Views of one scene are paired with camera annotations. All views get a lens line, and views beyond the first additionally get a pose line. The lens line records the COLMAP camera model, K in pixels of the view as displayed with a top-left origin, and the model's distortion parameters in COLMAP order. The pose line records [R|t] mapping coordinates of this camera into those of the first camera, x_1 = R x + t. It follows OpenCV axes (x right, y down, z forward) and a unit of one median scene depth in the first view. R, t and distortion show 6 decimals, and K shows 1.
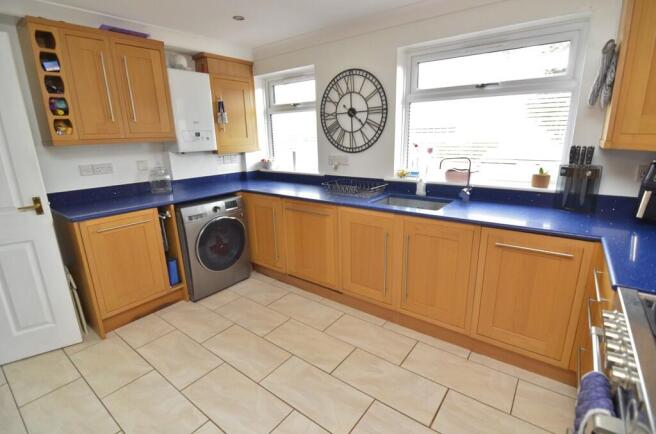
lens RADIAL K [[314.2, 0, 330.0], [0, 314.2, 218.9], [0, 0, 1]] dist [-0.024756, -0.000532]
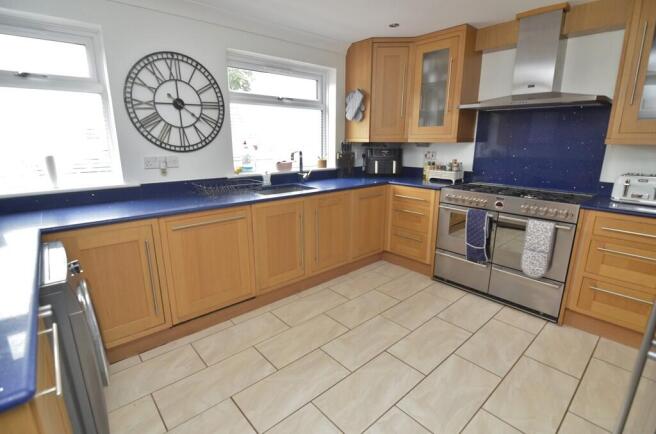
lens RADIAL K [[314.2, 0, 330.0], [0, 314.2, 218.9], [0, 0, 1]] dist [-0.024756, -0.000532]
pose [[0.181773, -0.227099, 0.956757, -0.732961], [0.236828, 0.954437, 0.181554, -0.102914], [-0.954396, 0.193586, 0.227274, 0.488344]]
